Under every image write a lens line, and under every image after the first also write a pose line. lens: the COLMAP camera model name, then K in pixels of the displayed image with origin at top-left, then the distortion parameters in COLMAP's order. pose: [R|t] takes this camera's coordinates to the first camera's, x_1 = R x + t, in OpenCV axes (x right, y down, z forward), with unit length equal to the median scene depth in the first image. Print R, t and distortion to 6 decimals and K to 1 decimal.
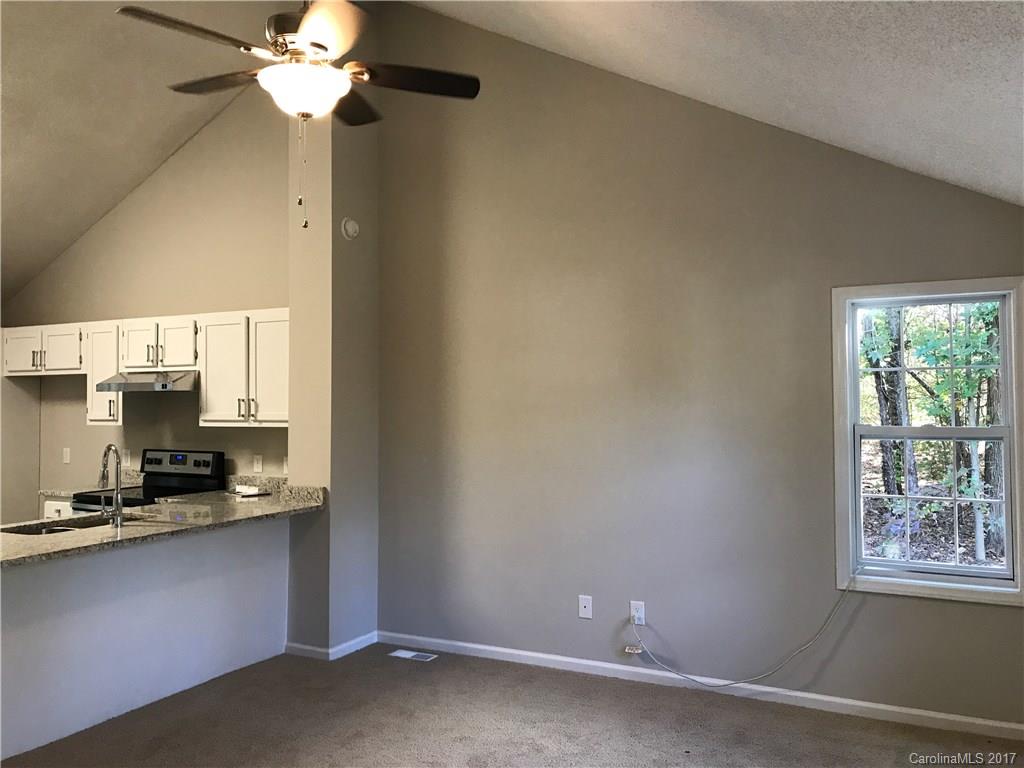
lens RADIAL K [[843.2, 0, 512.1], [0, 843.2, 375.3], [0, 0, 1]] dist [0.038716, -0.041591]
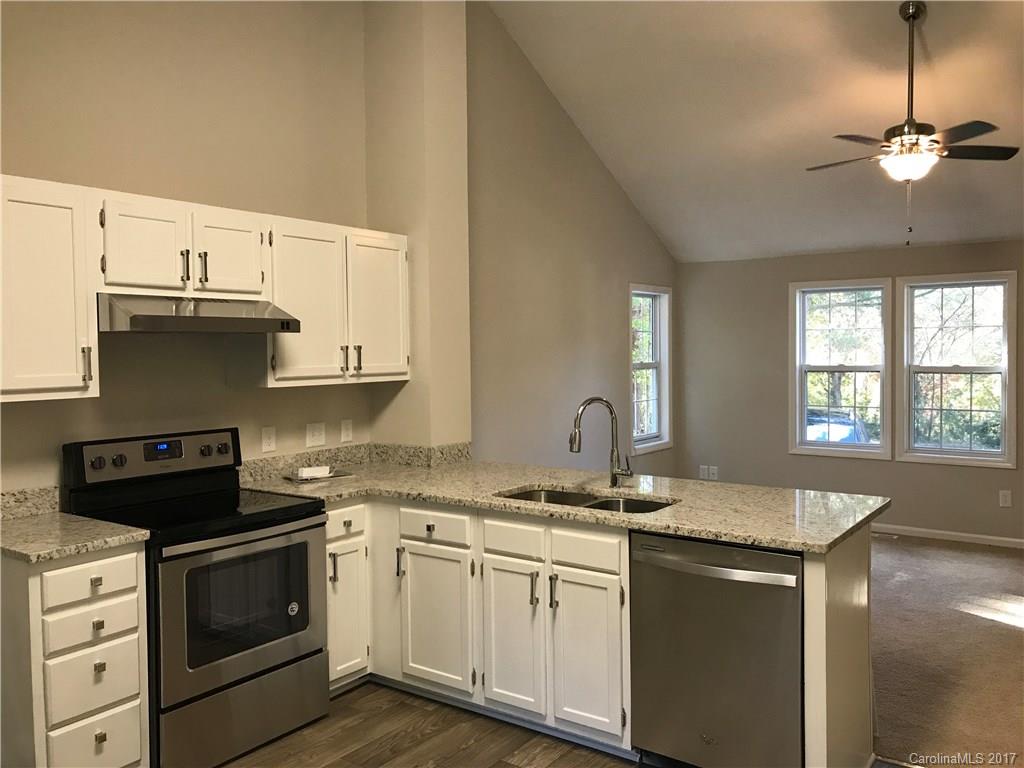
lens RADIAL K [[843.2, 0, 513.5], [0, 843.2, 377.4], [0, 0, 1]] dist [0.038716, -0.041591]
pose [[0.124442, -0.027483, 0.991846, -1.055611], [-0.017909, 0.999391, 0.029939, 0.030932], [-0.992065, -0.021489, 0.123874, 0.778751]]
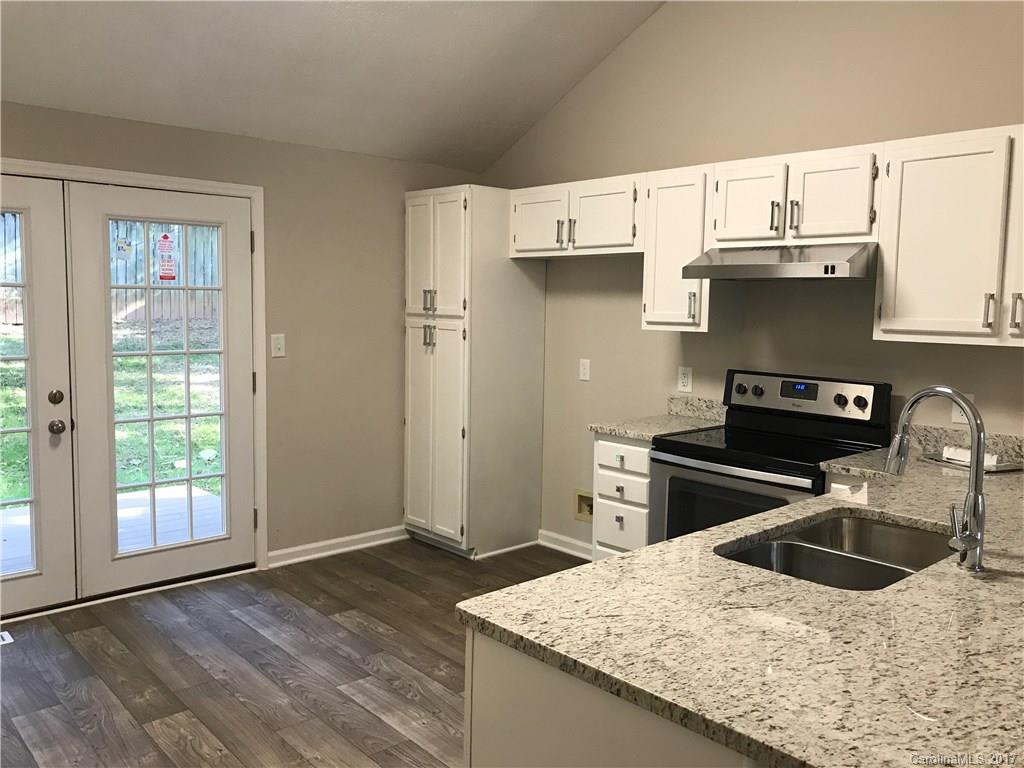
lens RADIAL K [[843.2, 0, 502.0], [0, 843.2, 382.5], [0, 0, 1]] dist [0.038716, -0.041591]
pose [[0.934672, 0.057198, -0.350879, -0.427221], [-0.013470, 0.991961, 0.125823, 0.020457], [0.355255, -0.112877, 0.927929, 0.391909]]
